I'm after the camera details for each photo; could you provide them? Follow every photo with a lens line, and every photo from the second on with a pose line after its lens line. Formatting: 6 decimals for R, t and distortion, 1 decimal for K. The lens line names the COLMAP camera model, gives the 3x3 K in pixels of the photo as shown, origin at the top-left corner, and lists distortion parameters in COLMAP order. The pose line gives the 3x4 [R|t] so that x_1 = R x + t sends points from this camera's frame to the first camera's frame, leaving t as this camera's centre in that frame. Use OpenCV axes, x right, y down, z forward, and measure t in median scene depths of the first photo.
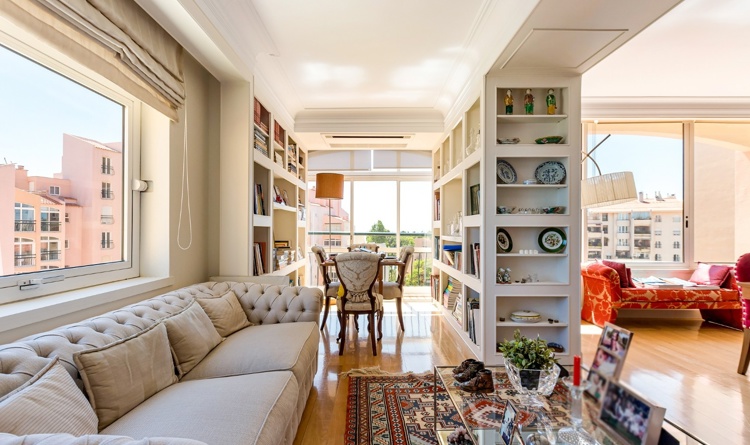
lens RADIAL K [[342.6, 0, 374.4], [0, 342.6, 228.8], [0, 0, 1]] dist [0.001227, 0.000271]
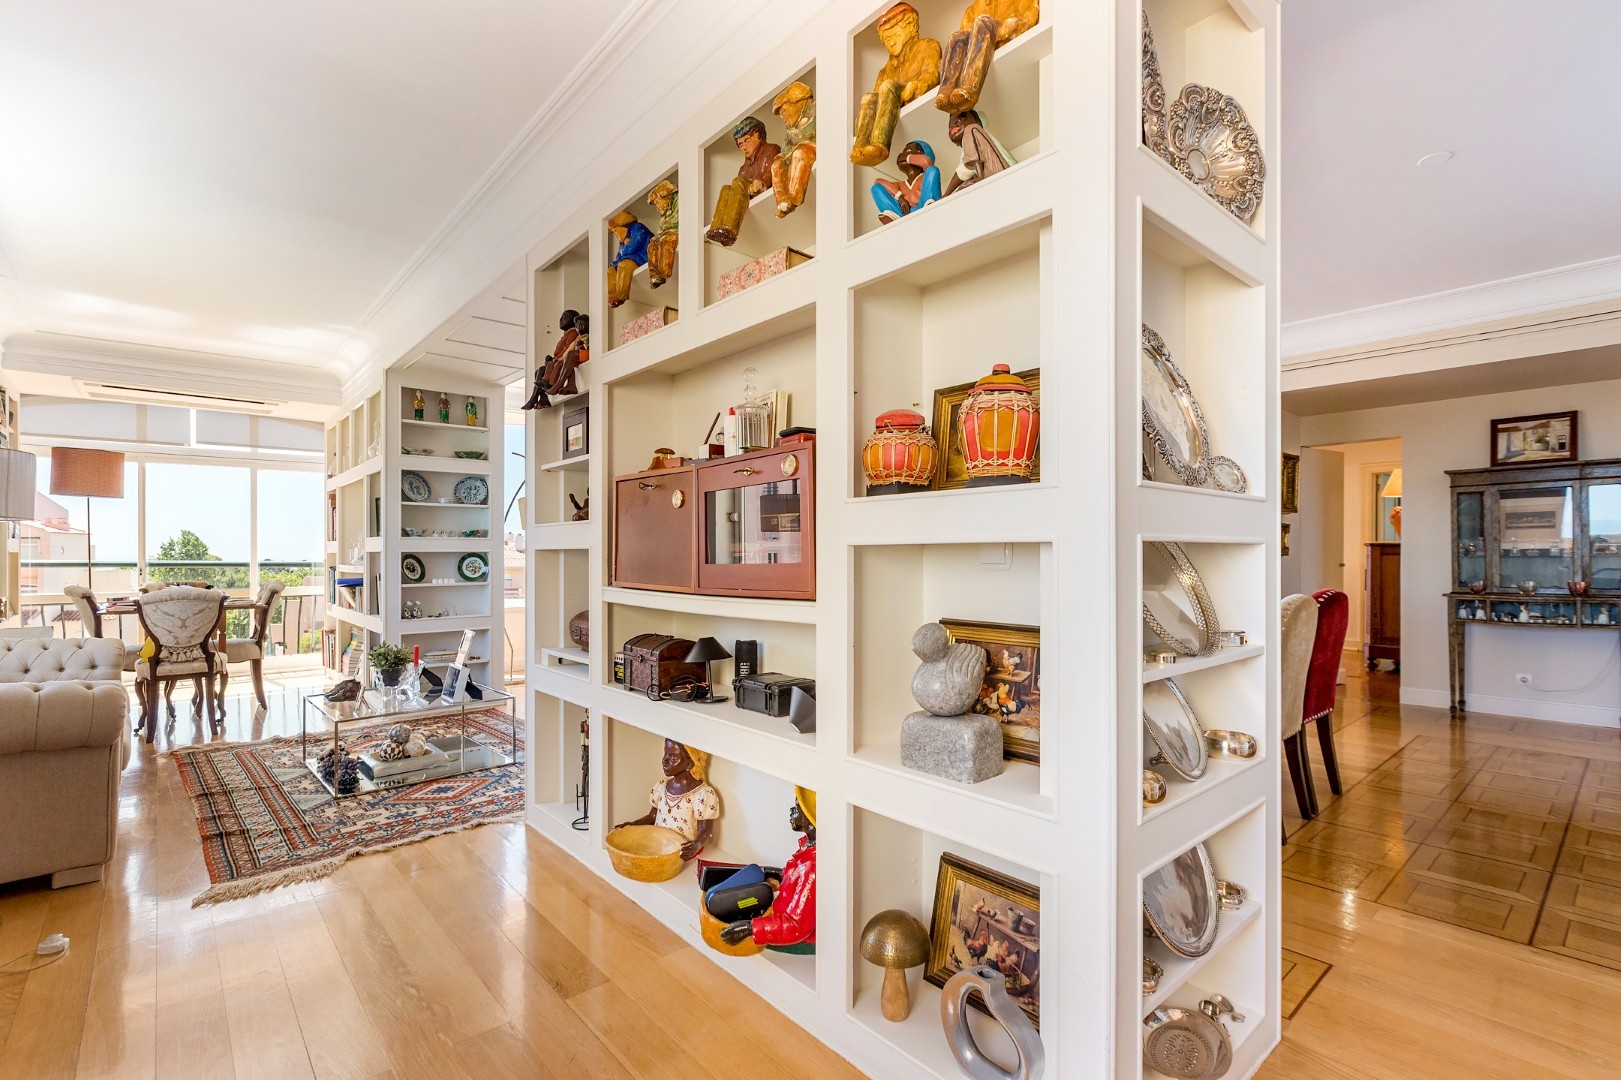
lens RADIAL K [[737.8, 0, 817.5], [0, 737.8, 553.4], [0, 0, 1]] dist [-0.000968, -0.000700]
pose [[0.748397, -0.003340, 0.663242, -0.073881], [0.002877, 0.999994, 0.001789, -0.003089], [-0.663245, 0.000569, 0.748402, -0.944639]]
